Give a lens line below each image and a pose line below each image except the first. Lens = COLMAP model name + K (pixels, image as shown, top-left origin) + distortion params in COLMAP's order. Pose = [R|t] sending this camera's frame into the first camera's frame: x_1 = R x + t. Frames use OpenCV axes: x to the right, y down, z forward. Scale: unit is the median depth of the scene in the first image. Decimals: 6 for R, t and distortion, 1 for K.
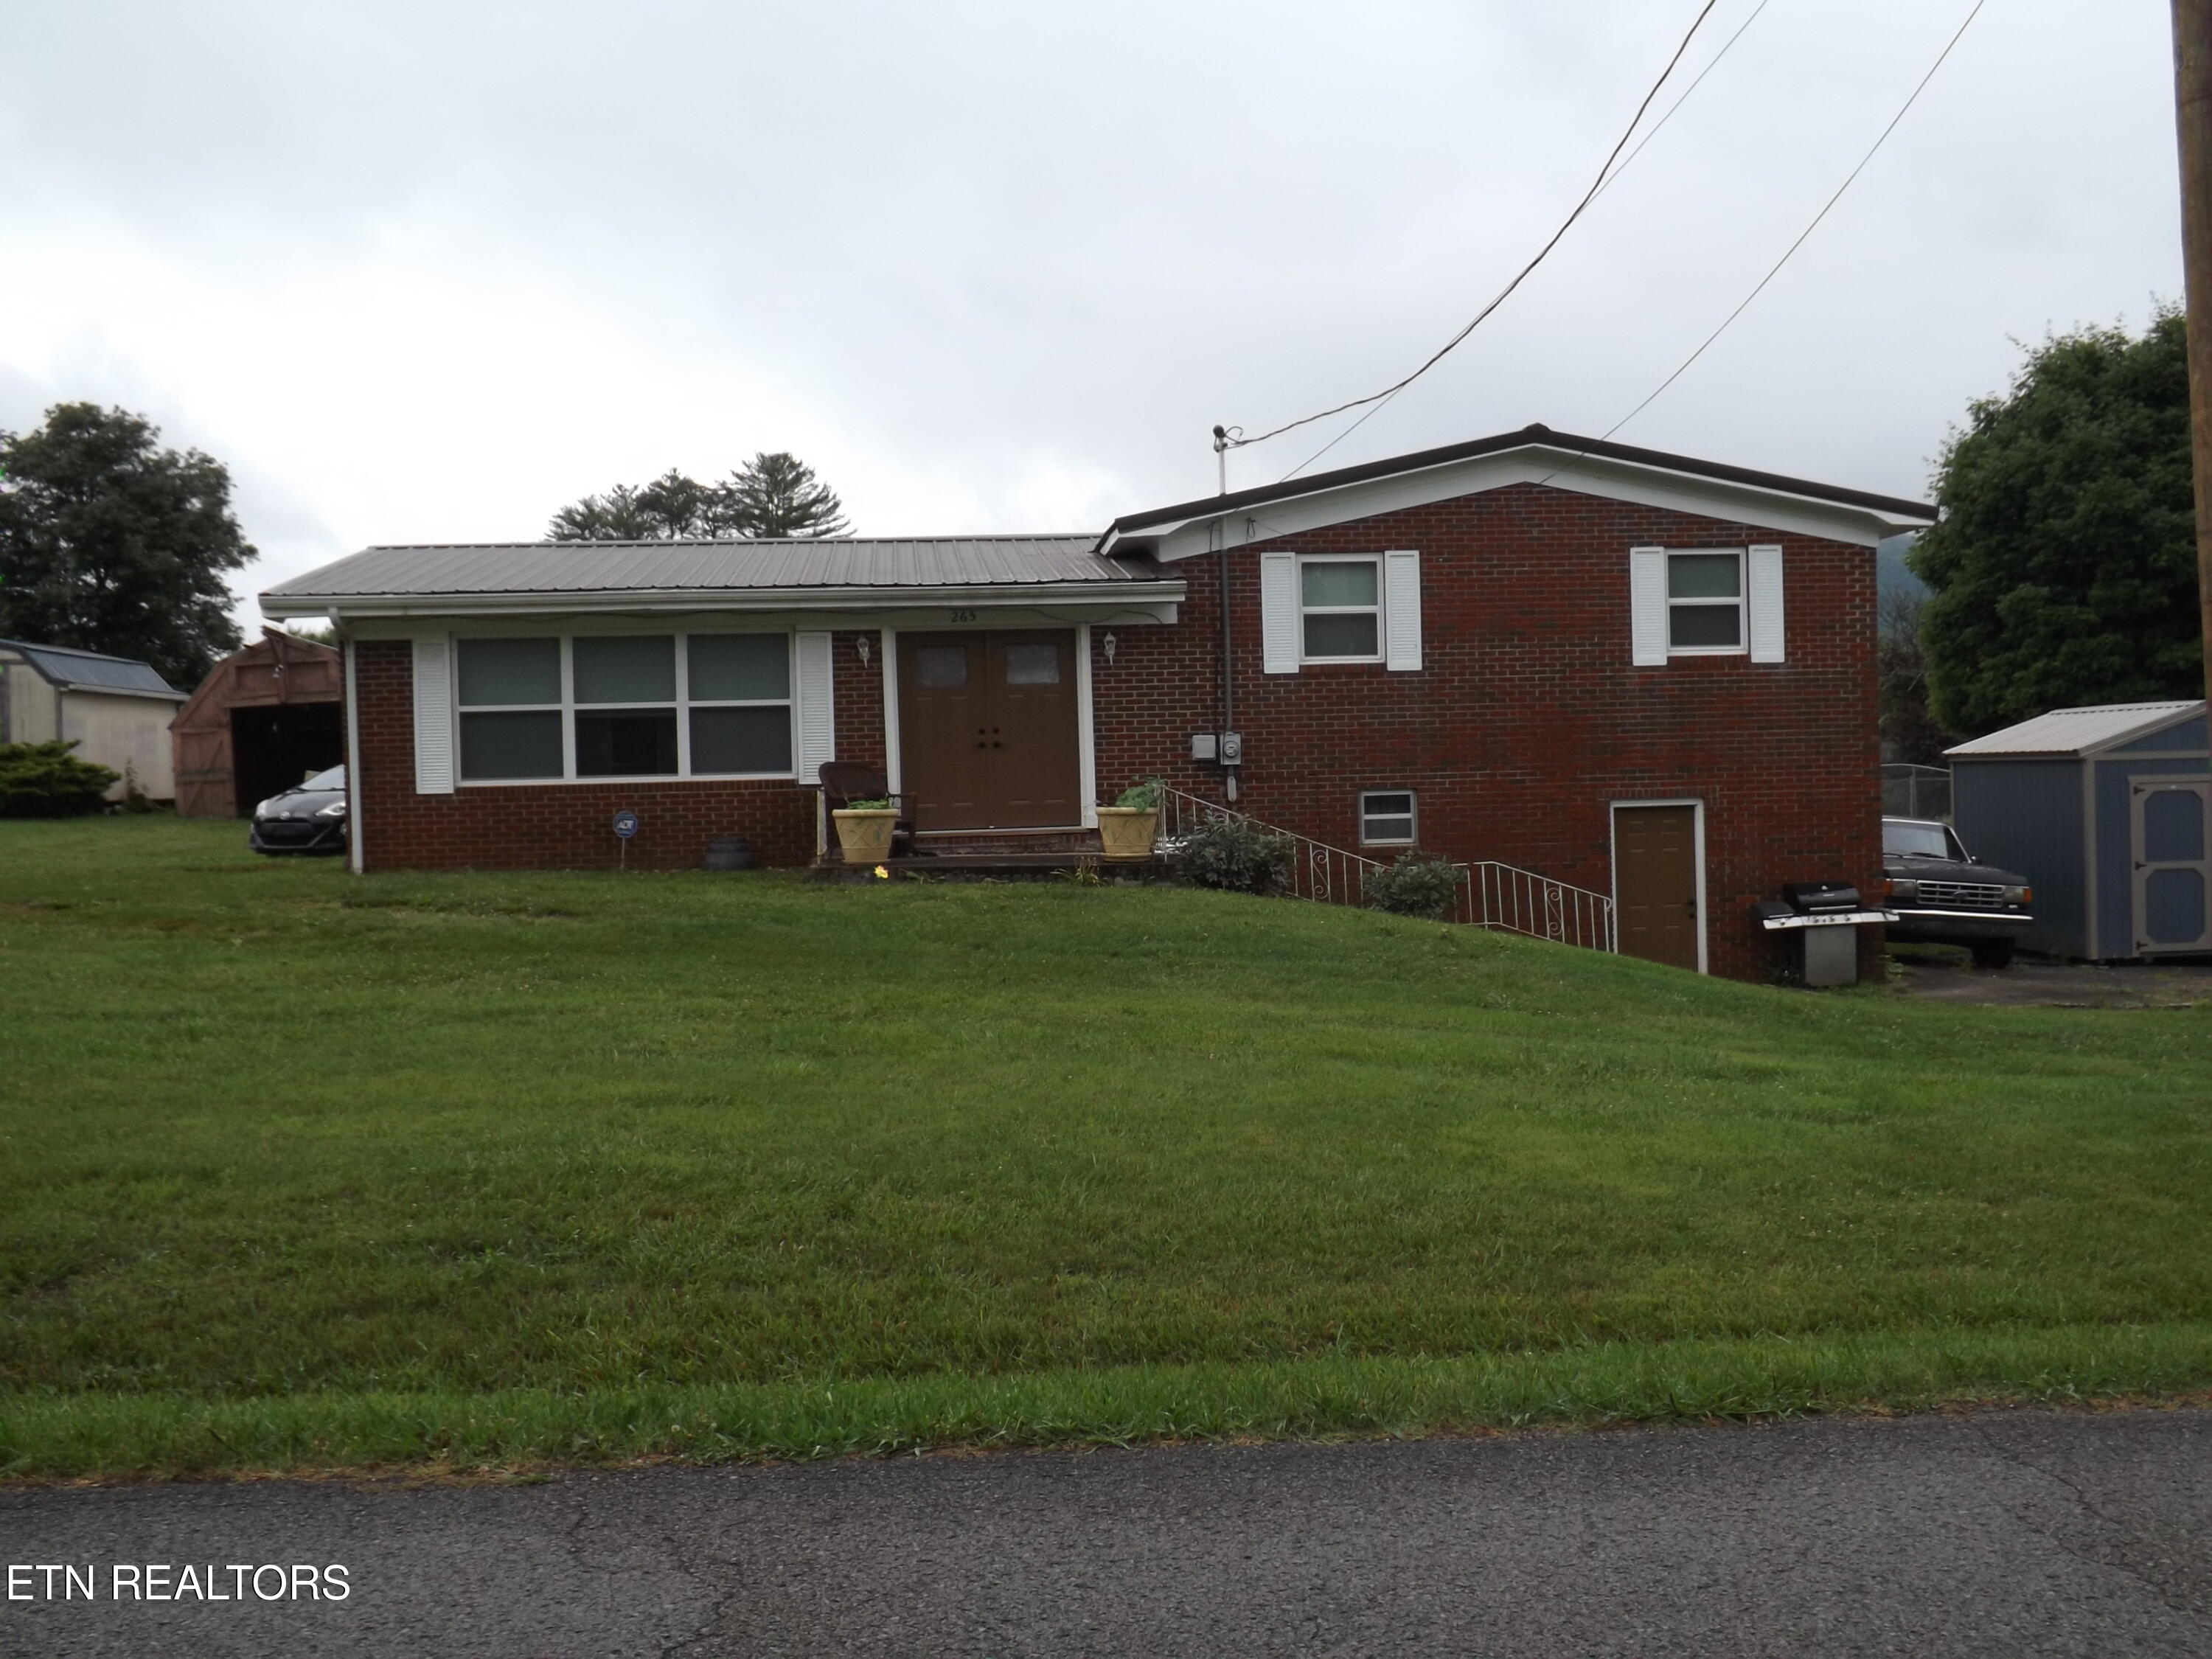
lens RADIAL K [[2191.1, 0, 1163.8], [0, 2191.1, 797.4], [0, 0, 1]] dist [-0.033421, 0.000000]
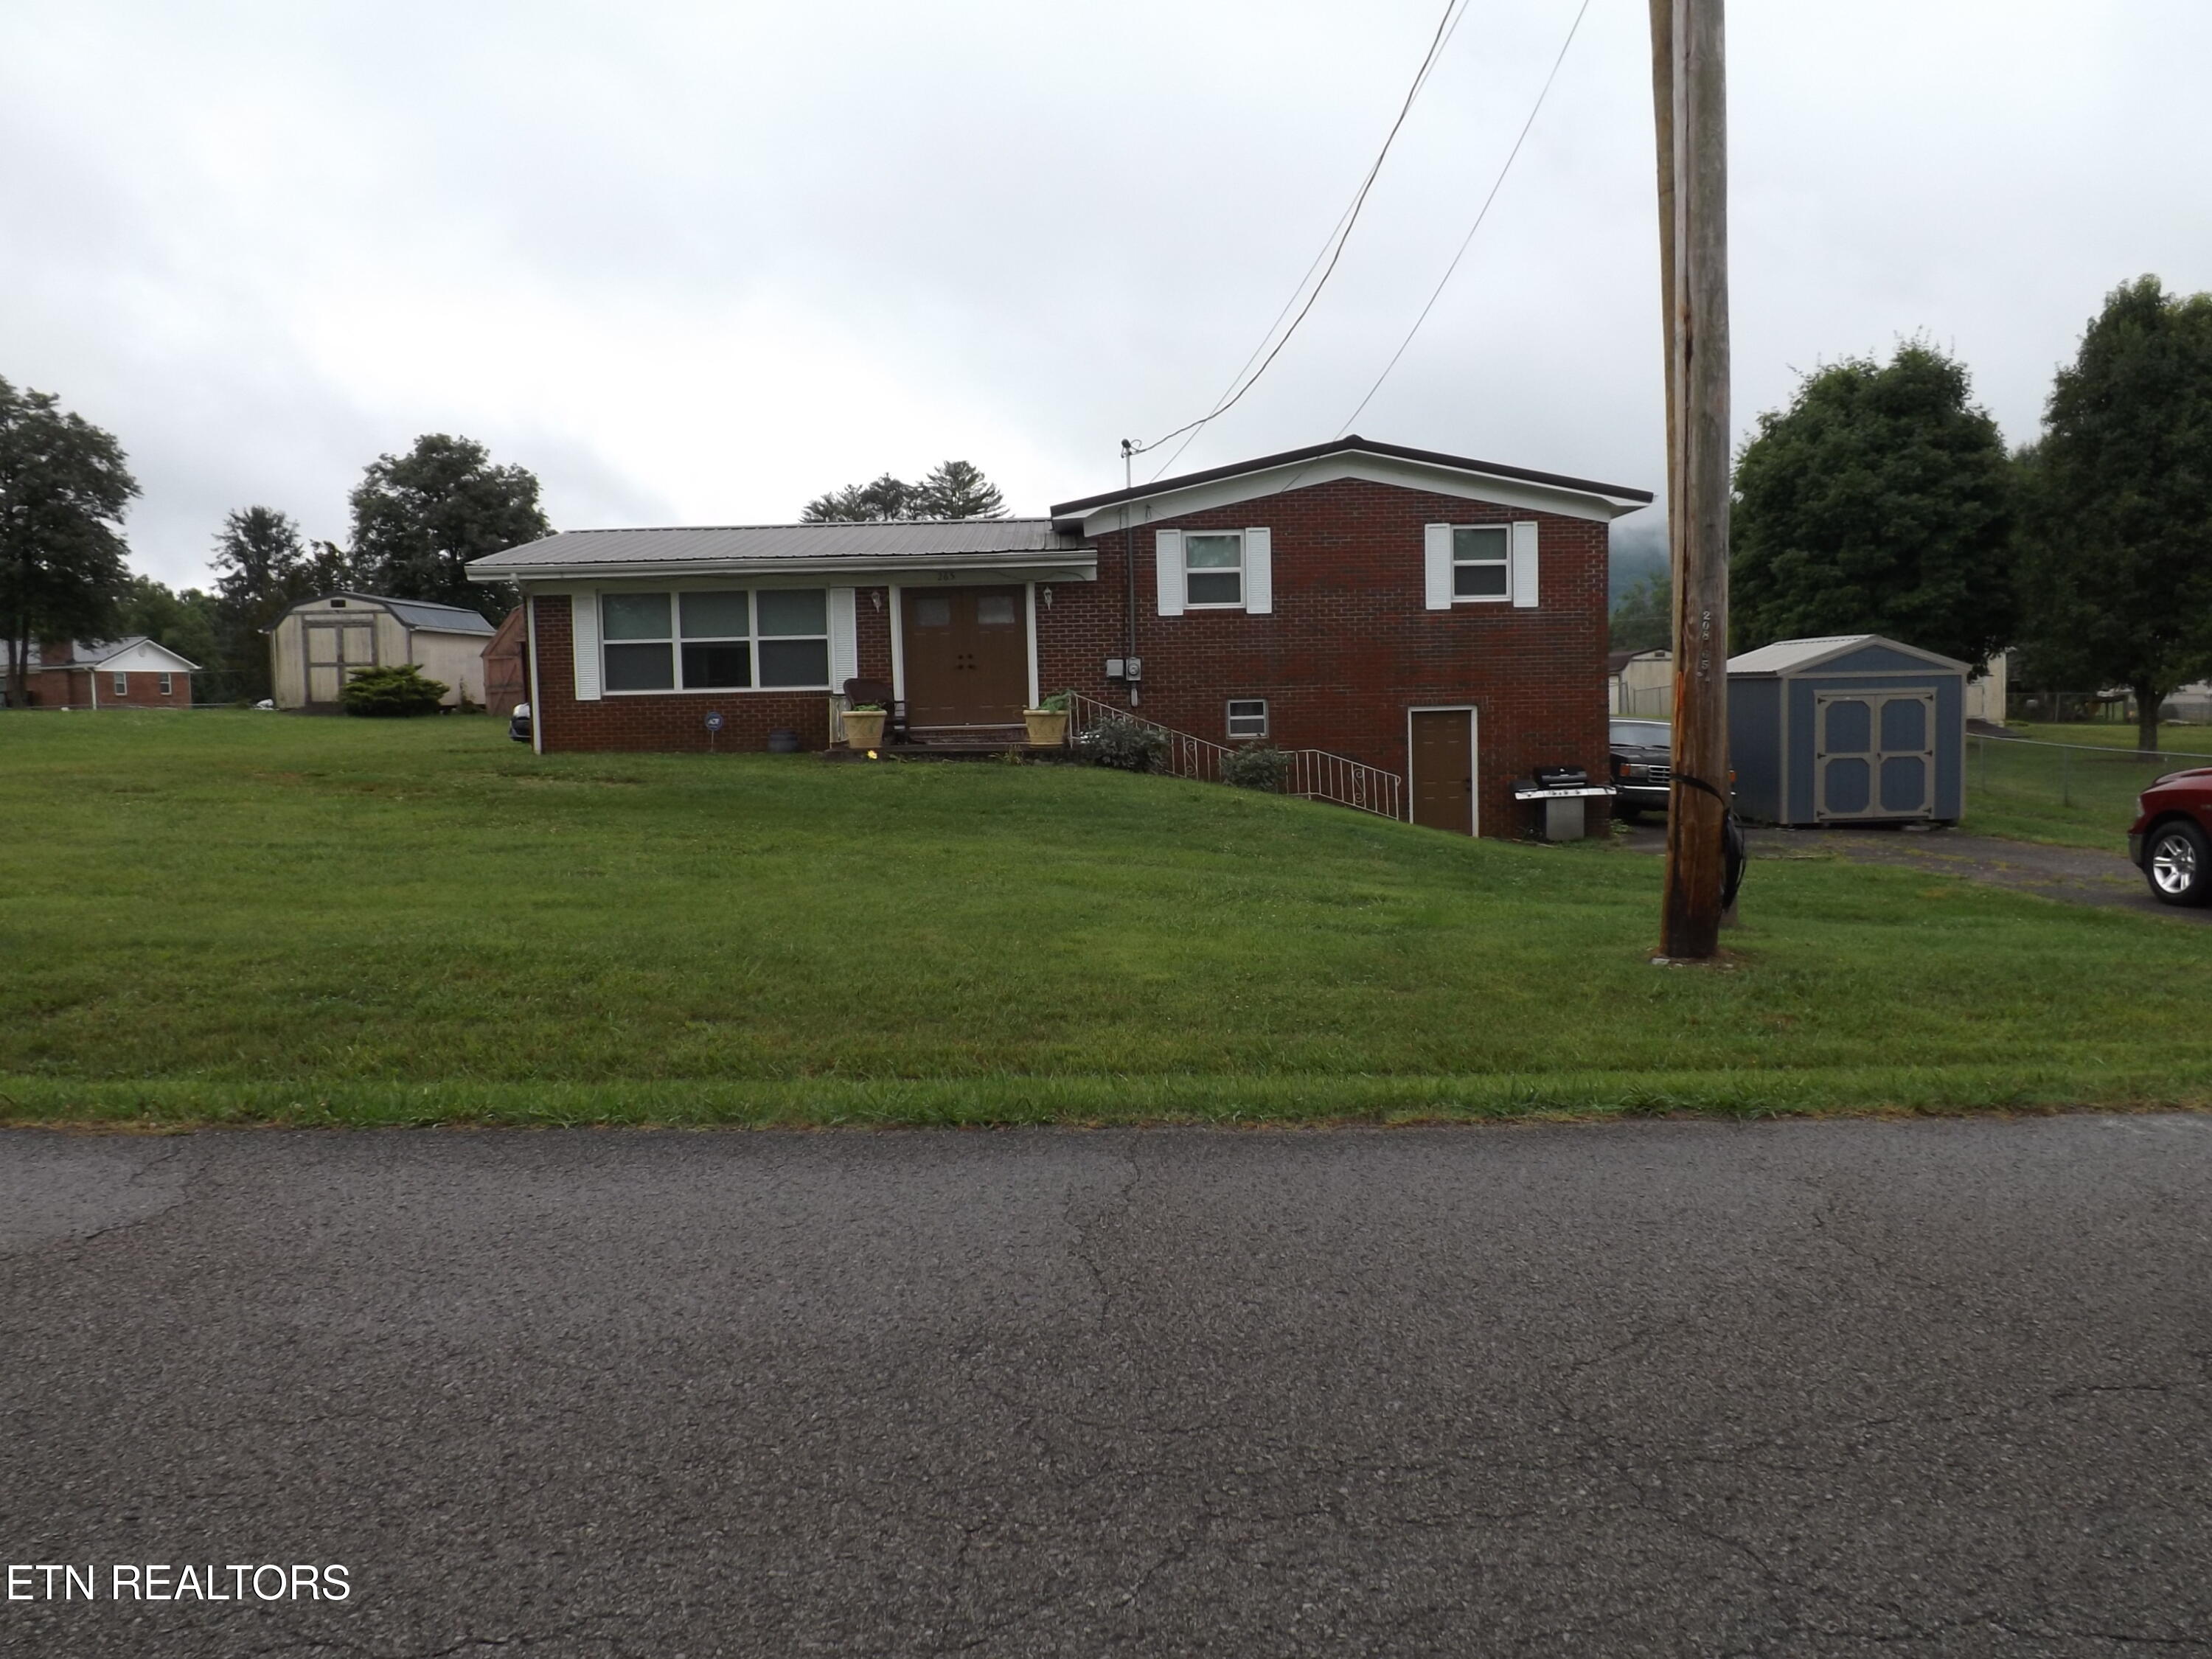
lens RADIAL K [[1550.6, 0, 1099.0], [0, 1550.6, 793.6], [0, 0, 1]] dist [-0.050721, 0.006372]
pose [[0.995337, 0.008001, -0.096124, 0.104287], [-0.002445, 0.998327, 0.057775, 0.000338], [0.096426, -0.057271, 0.993691, -0.003722]]
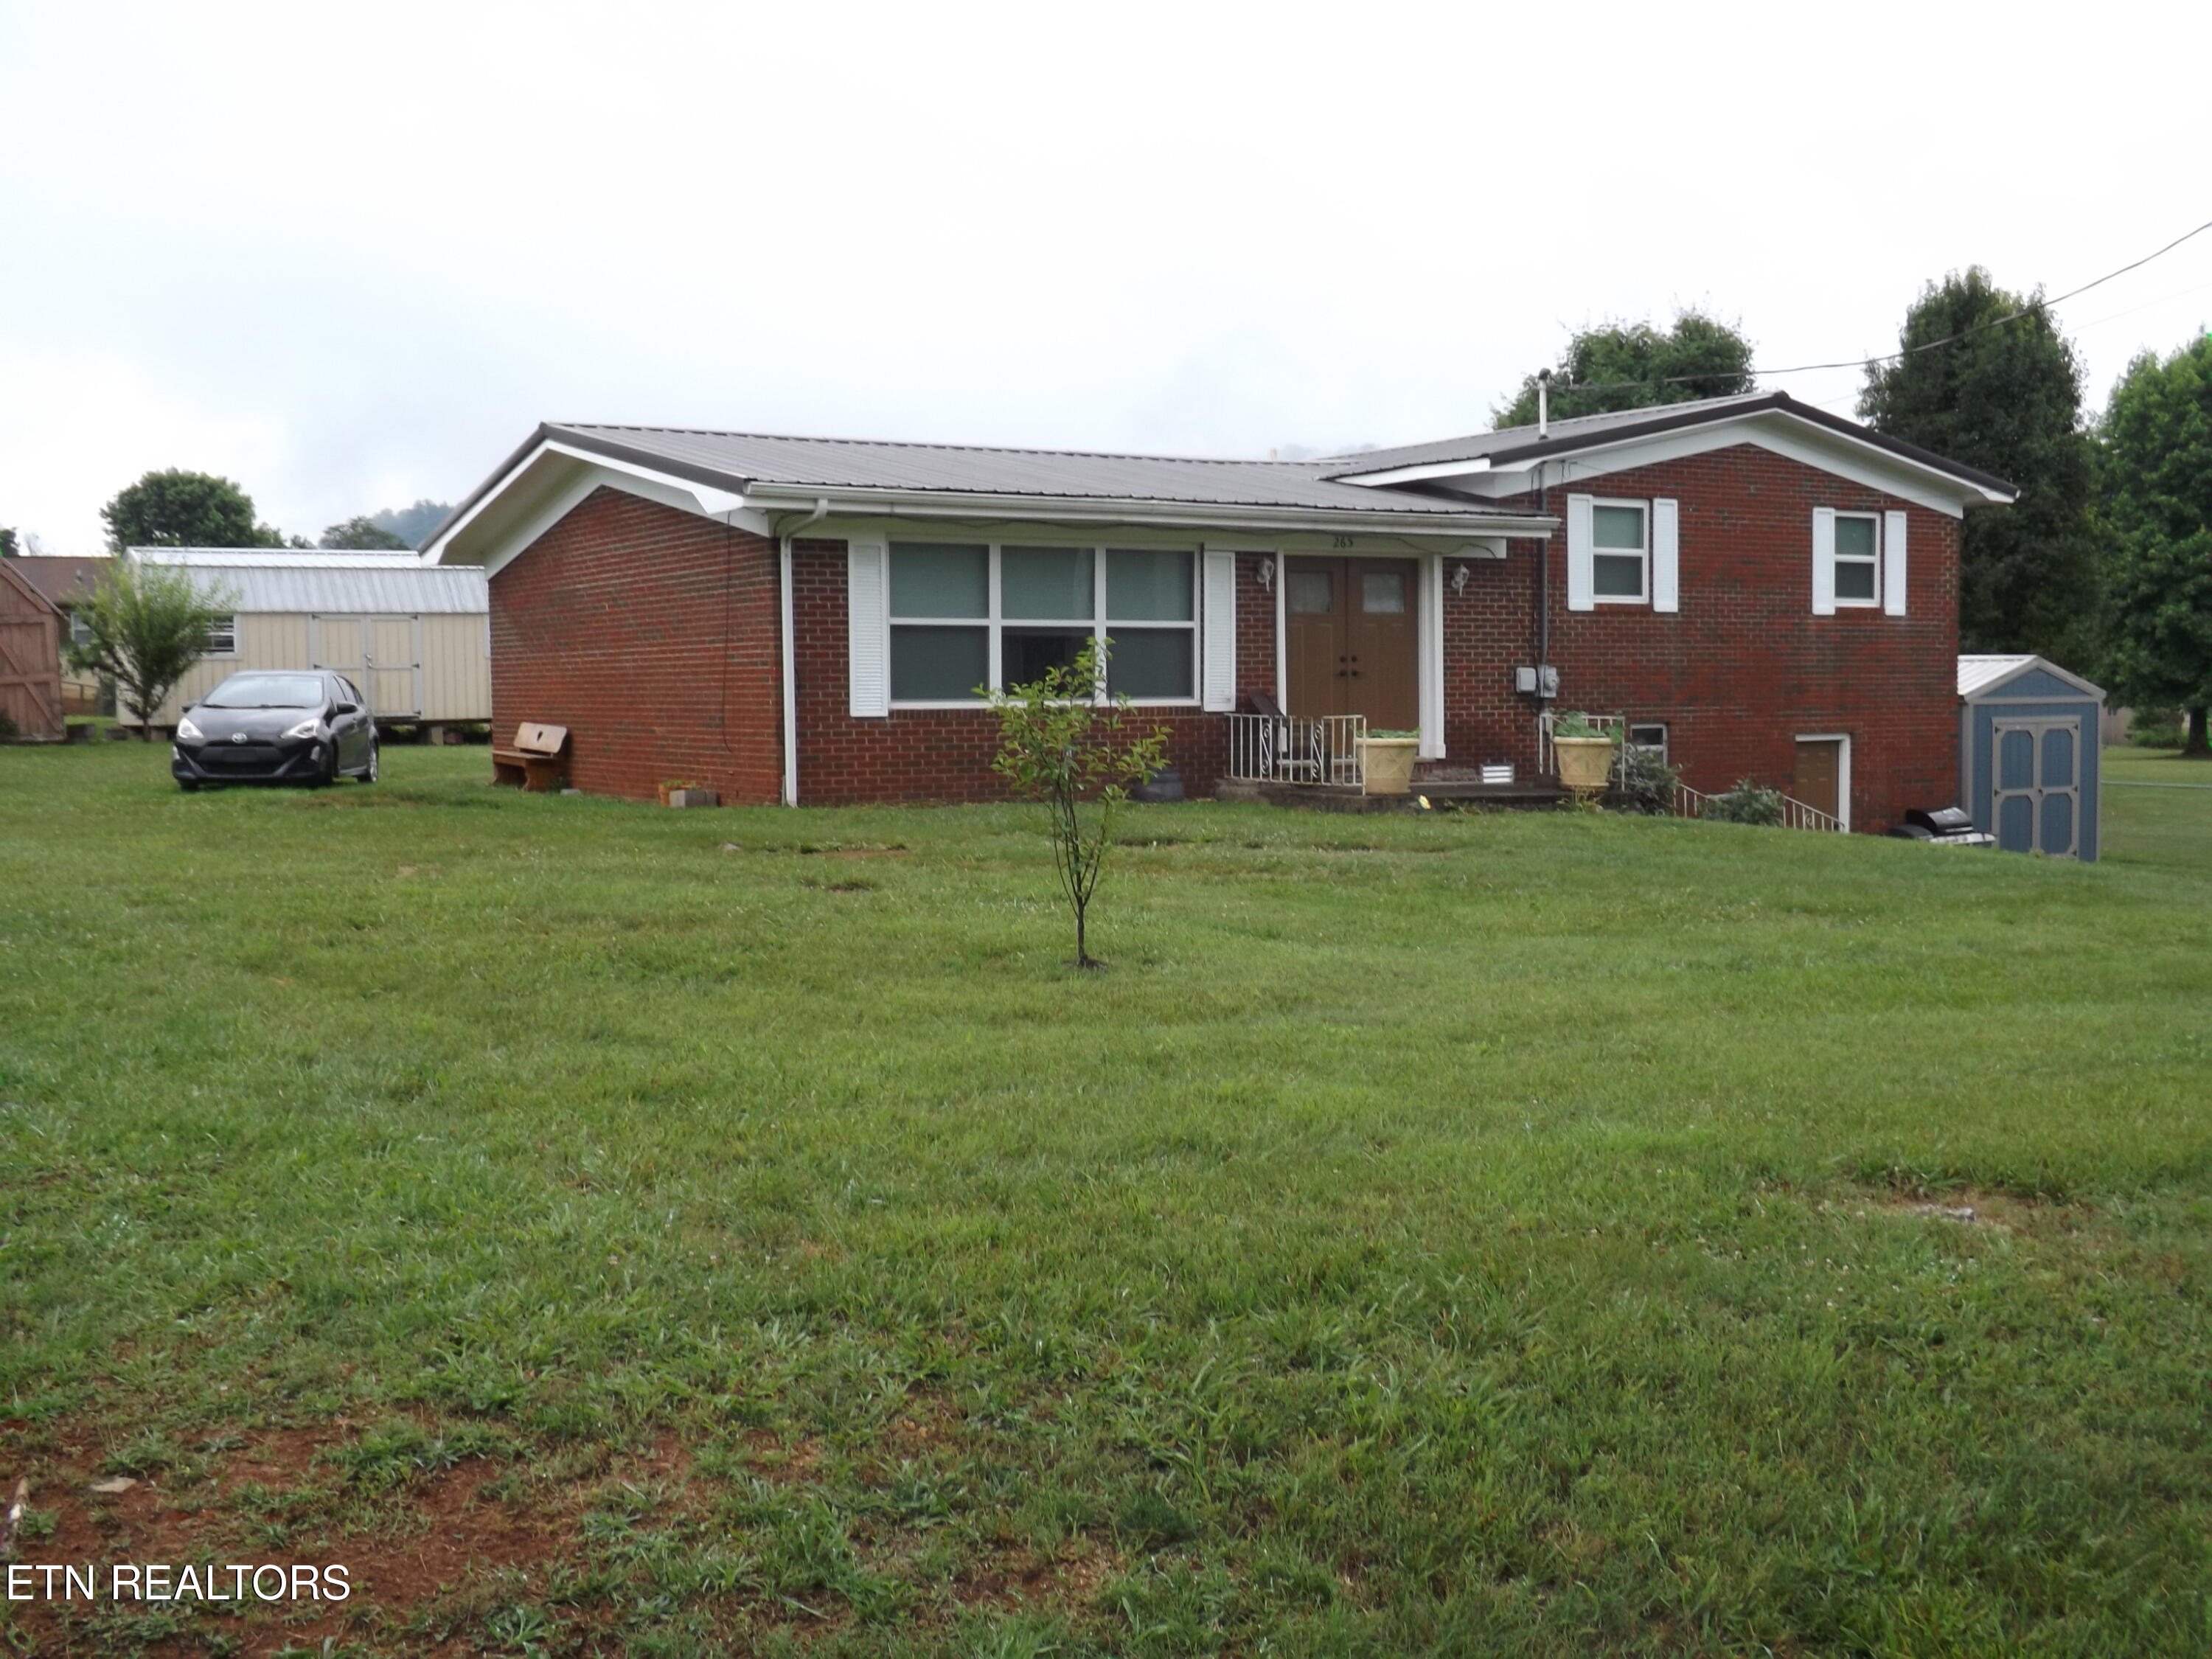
lens RADIAL K [[2191.1, 0, 1088.2], [0, 2191.1, 805.9], [0, 0, 1]] dist [-0.033421, 0.000000]
pose [[0.901926, -0.005514, 0.431854, -0.606743], [-0.010487, 0.999344, 0.034661, 0.002690], [-0.431762, -0.035791, 0.901277, 0.157057]]
